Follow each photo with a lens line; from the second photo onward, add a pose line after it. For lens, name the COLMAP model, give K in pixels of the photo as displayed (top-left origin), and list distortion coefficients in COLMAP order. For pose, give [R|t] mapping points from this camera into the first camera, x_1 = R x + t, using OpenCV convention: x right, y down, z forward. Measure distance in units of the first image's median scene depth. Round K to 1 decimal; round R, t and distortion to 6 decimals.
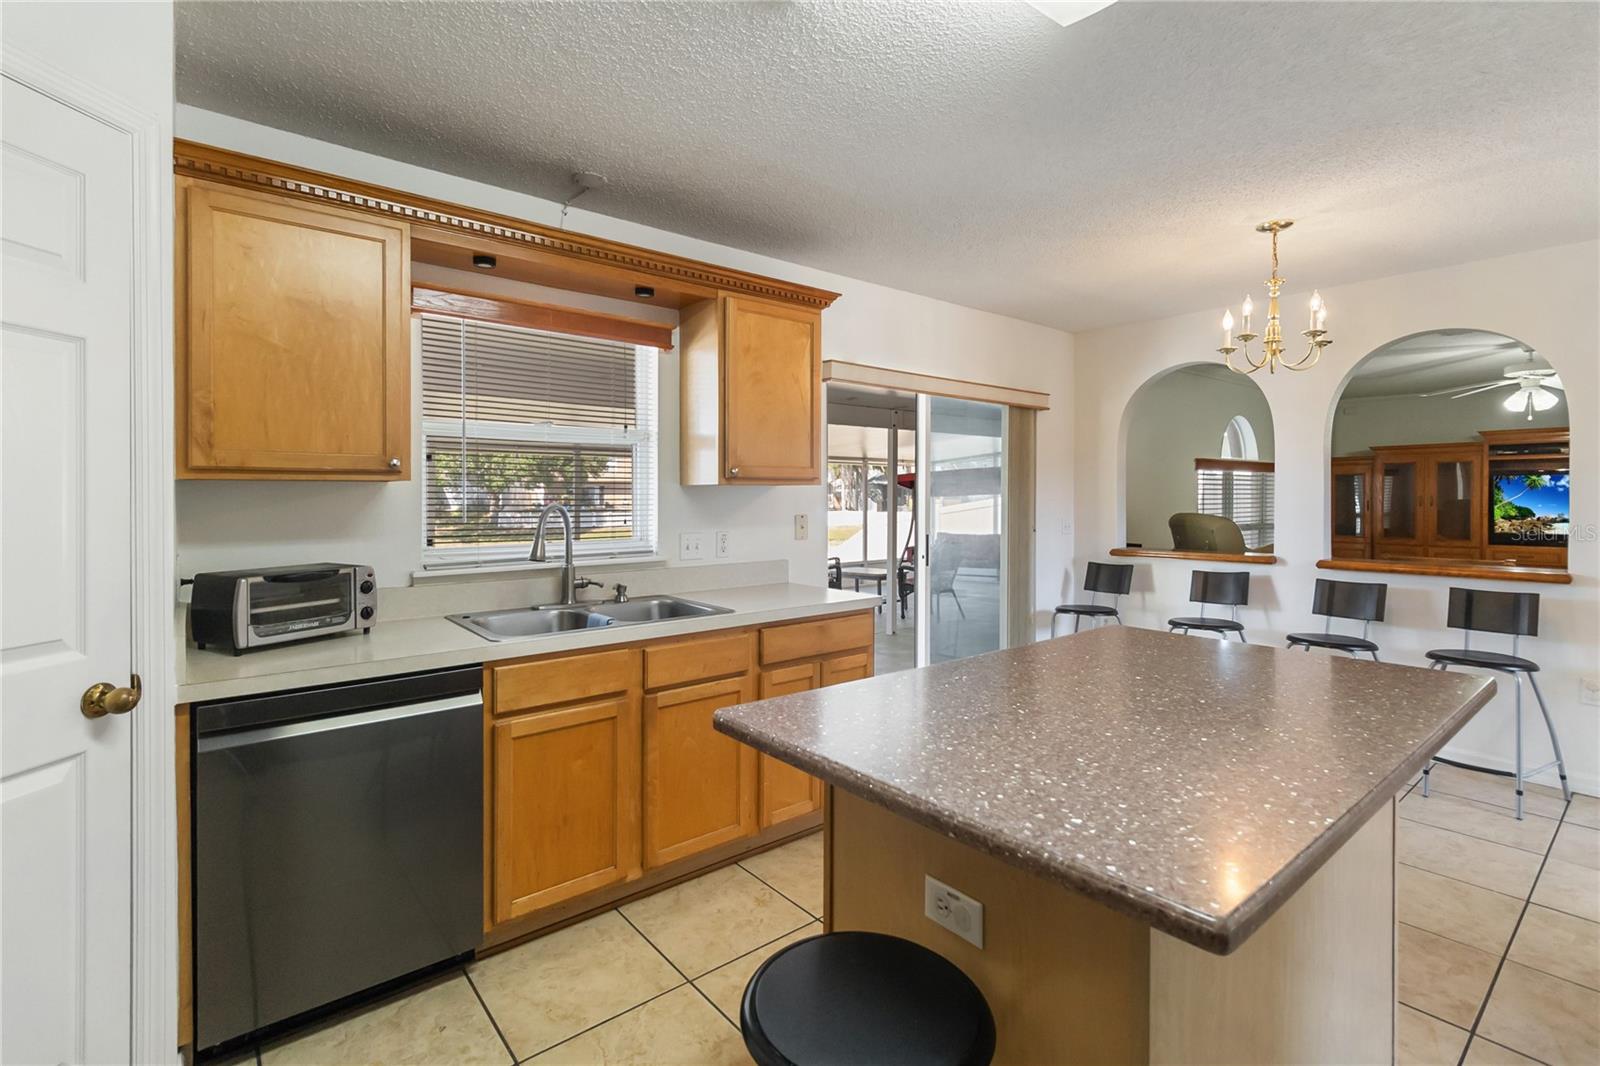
lens RADIAL K [[743.8, 0, 795.9], [0, 743.8, 487.9], [0, 0, 1]] dist [-0.000218, 0.000325]
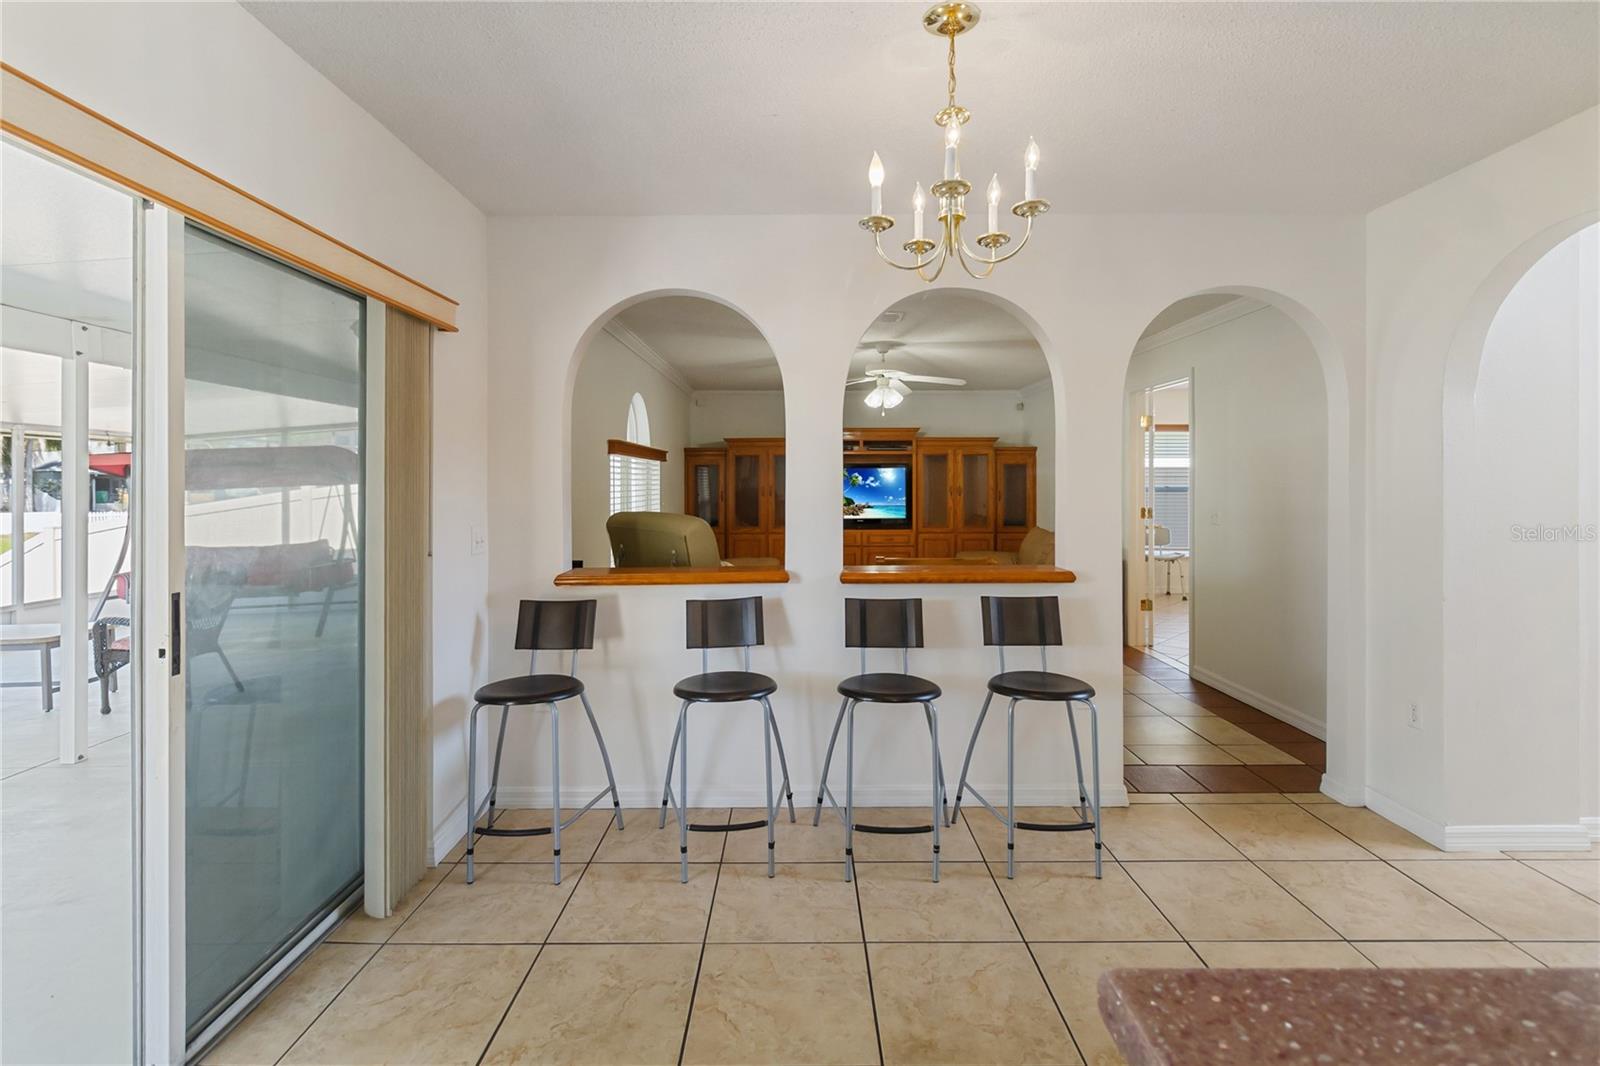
lens RADIAL K [[743.8, 0, 795.9], [0, 743.8, 487.9], [0, 0, 1]] dist [-0.000218, 0.000325]
pose [[0.632324, -0.005273, 0.774686, 0.070411], [-0.003978, 0.999942, 0.010053, 0.002759], [-0.774694, -0.009439, 0.632266, 0.437048]]
